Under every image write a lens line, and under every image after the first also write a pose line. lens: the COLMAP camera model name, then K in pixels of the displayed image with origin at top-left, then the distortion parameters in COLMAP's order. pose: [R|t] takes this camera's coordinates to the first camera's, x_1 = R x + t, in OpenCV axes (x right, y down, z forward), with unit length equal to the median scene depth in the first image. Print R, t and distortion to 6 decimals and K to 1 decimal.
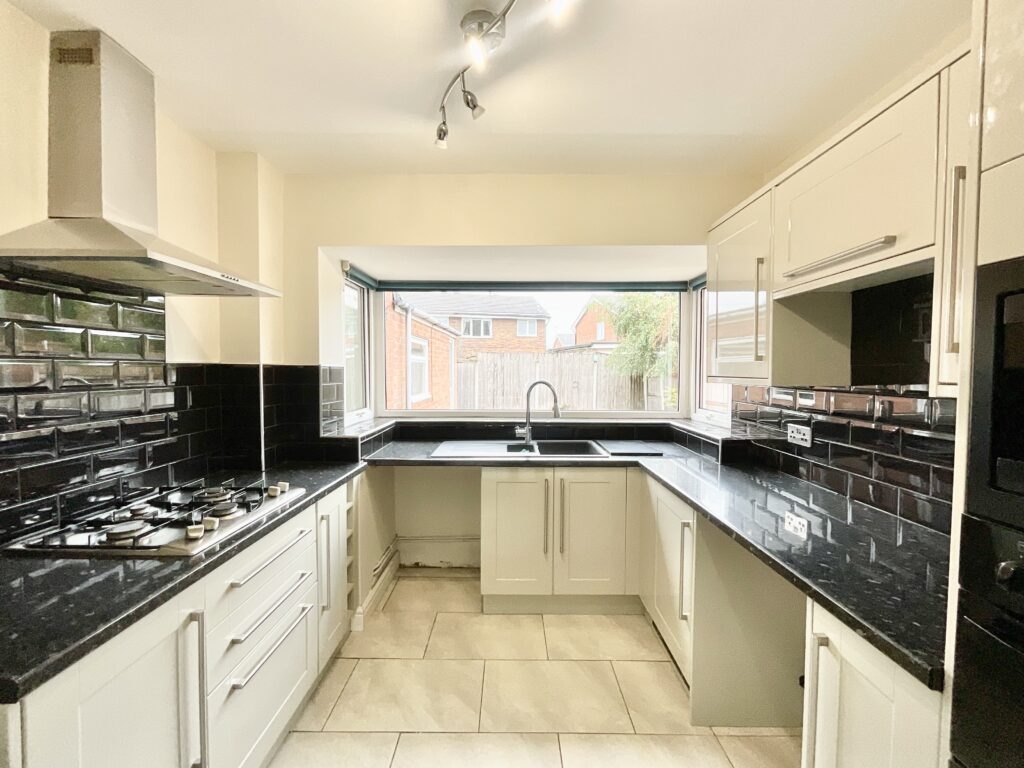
lens RADIAL K [[416.3, 0, 510.0], [0, 416.3, 382.2], [0, 0, 1]] dist [0.000985, -0.000629]
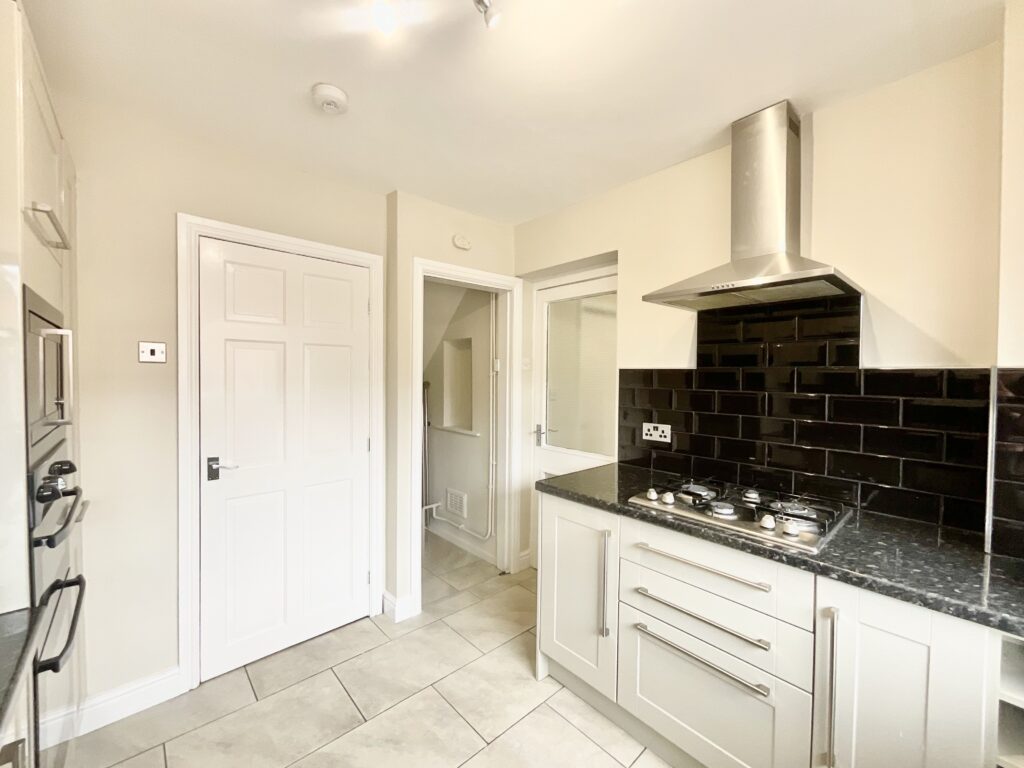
lens RADIAL K [[416.3, 0, 514.4], [0, 416.3, 383.6], [0, 0, 1]] dist [0.000985, -0.000629]
pose [[-0.736860, 0.011325, -0.675951, 0.267119], [-0.027784, 0.998508, 0.047017, -0.029192], [0.675475, 0.053426, -0.735445, 0.933673]]
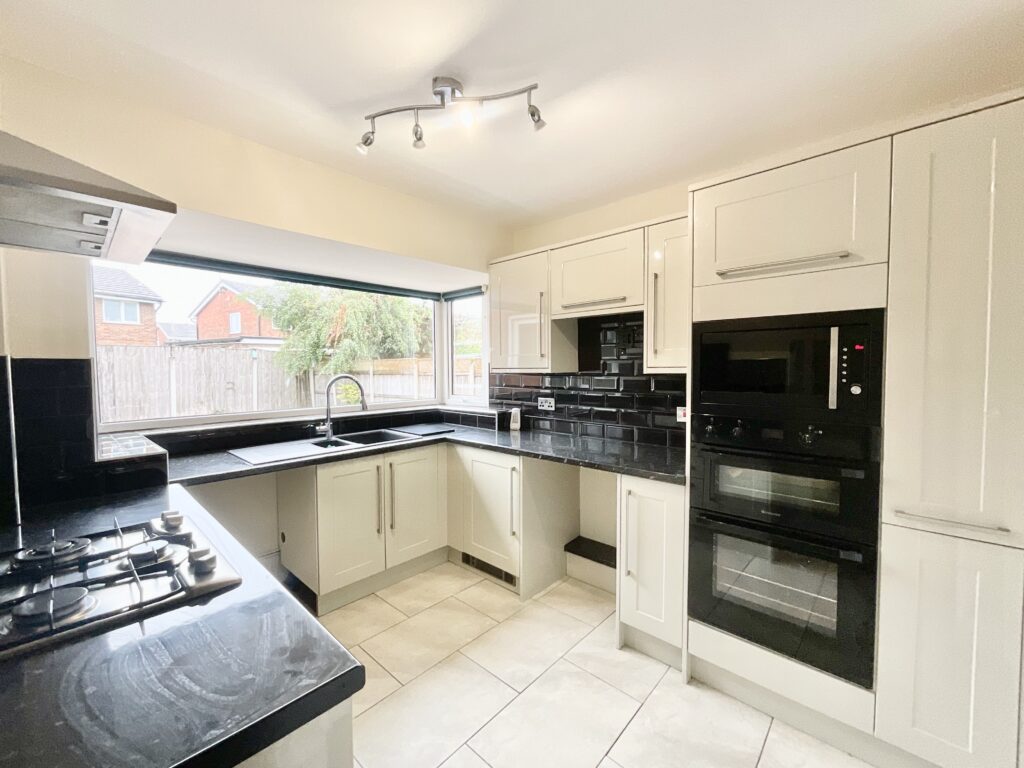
lens RADIAL K [[416.3, 0, 510.6], [0, 416.3, 382.1], [0, 0, 1]] dist [0.000985, -0.000629]
pose [[0.676414, -0.035235, 0.735678, -0.524720], [0.031683, 0.999322, 0.018732, 0.007516], [-0.735840, 0.010638, 0.677072, 0.012913]]
